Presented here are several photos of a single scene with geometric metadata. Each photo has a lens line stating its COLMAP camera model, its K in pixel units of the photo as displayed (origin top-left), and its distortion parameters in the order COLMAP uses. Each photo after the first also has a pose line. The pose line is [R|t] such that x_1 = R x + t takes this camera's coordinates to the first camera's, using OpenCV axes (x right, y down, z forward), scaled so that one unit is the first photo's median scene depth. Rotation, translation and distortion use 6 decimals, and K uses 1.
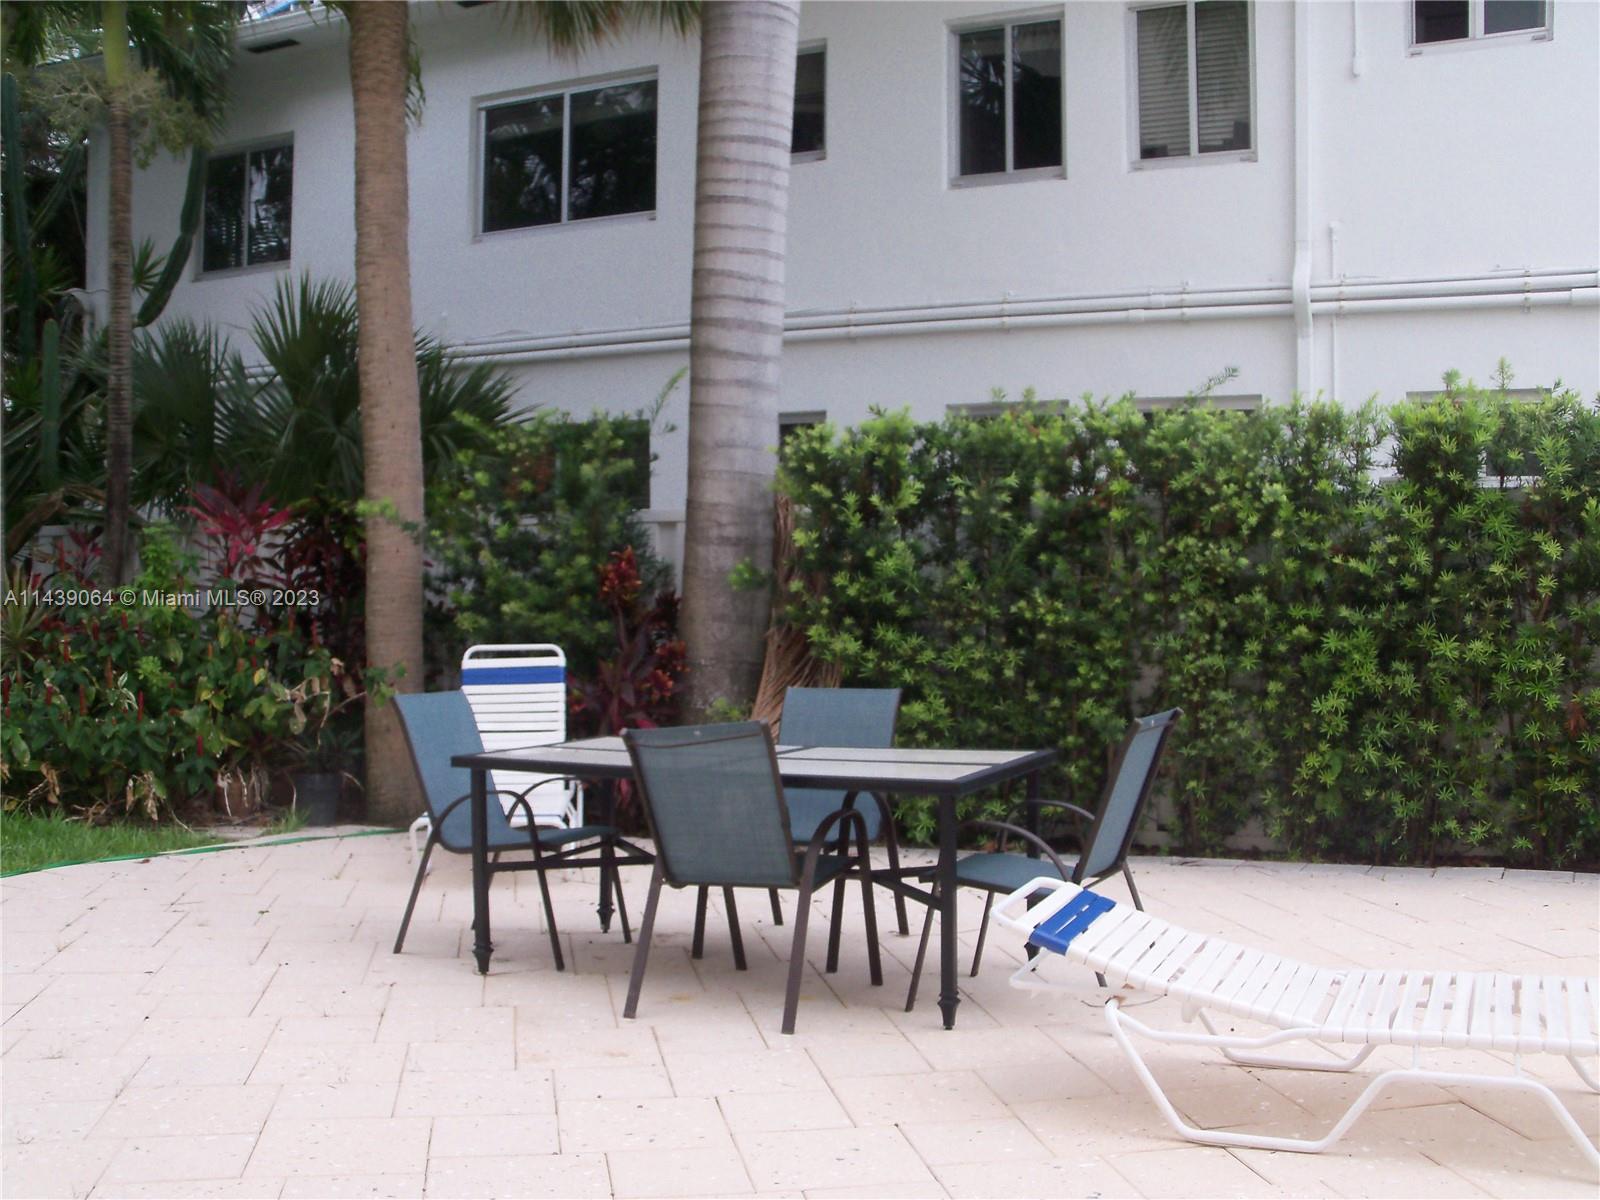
lens RADIAL K [[1715.1, 0, 806.0], [0, 1715.1, 603.2], [0, 0, 1]] dist [-0.327903, 0.440560]
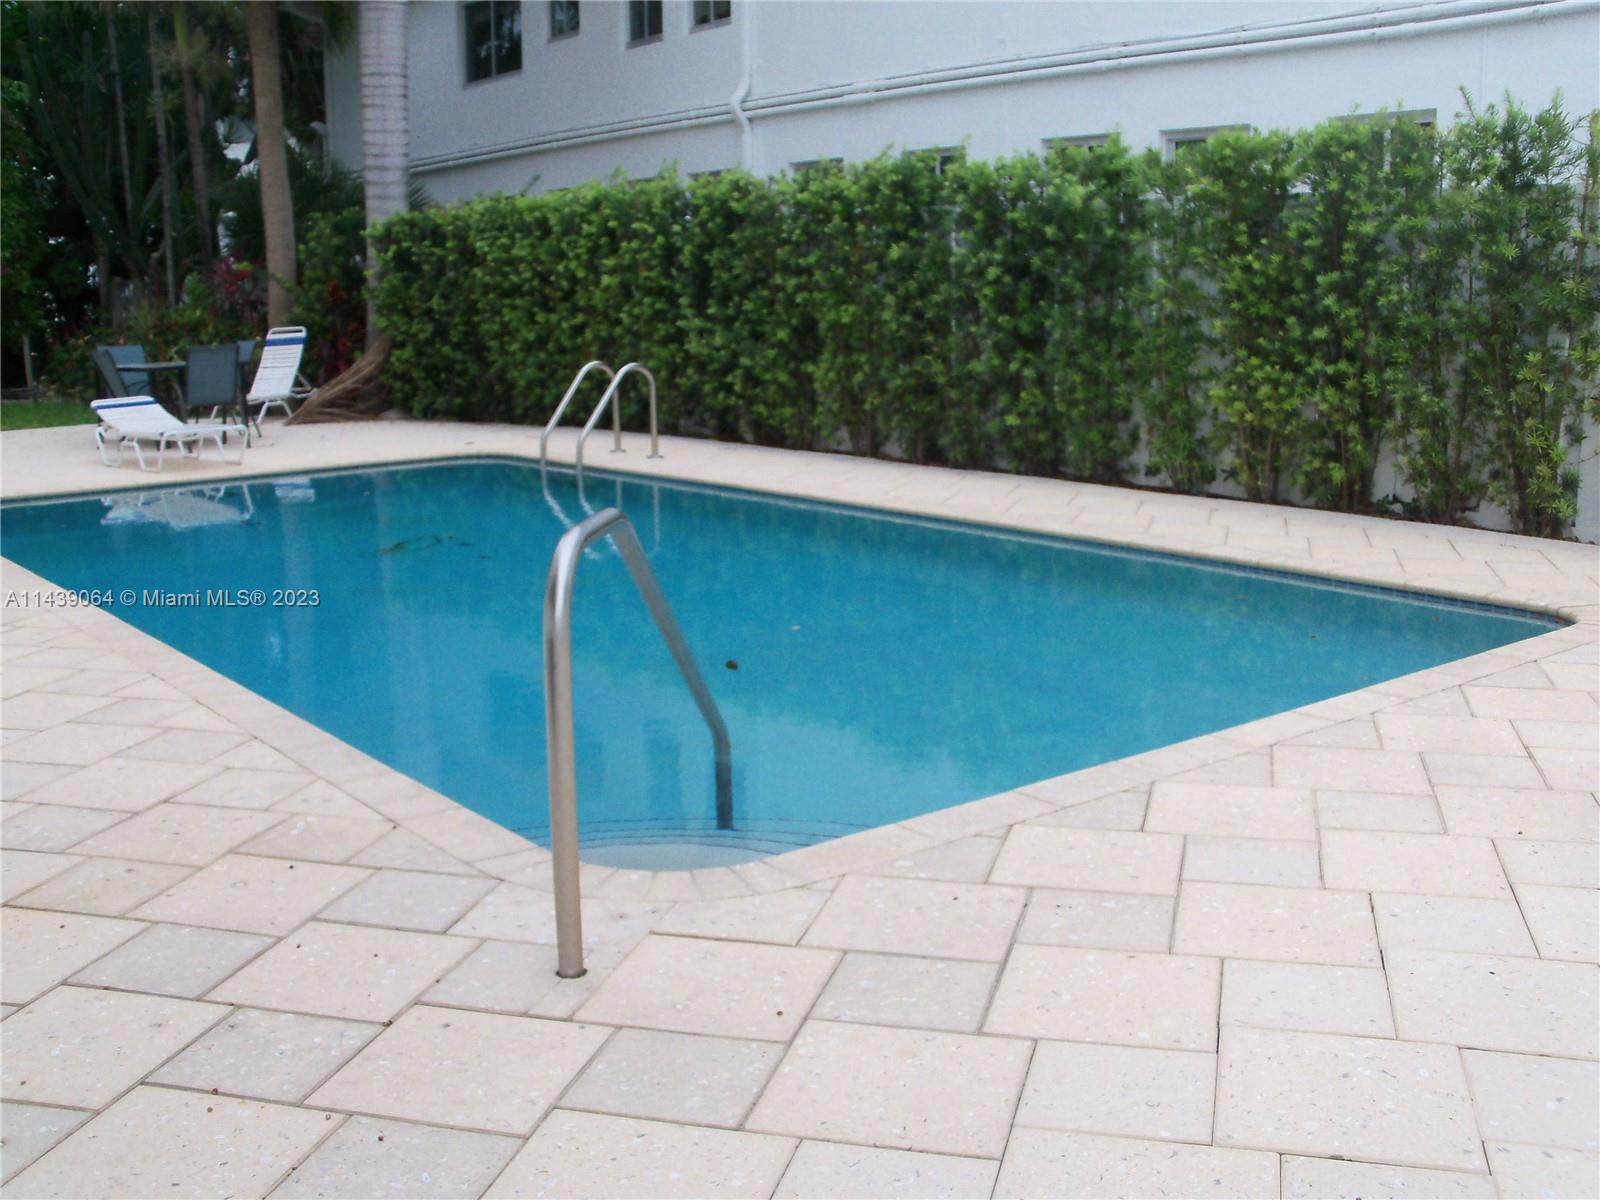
lens RADIAL K [[1715.1, 0, 806.0], [0, 1715.1, 603.2], [0, 0, 1]] dist [-0.327903, 0.440560]
pose [[0.910354, 0.056710, -0.409927, 1.070720], [0.017385, 0.984451, 0.174797, 0.010553], [0.413466, -0.166253, 0.895213, -0.546371]]
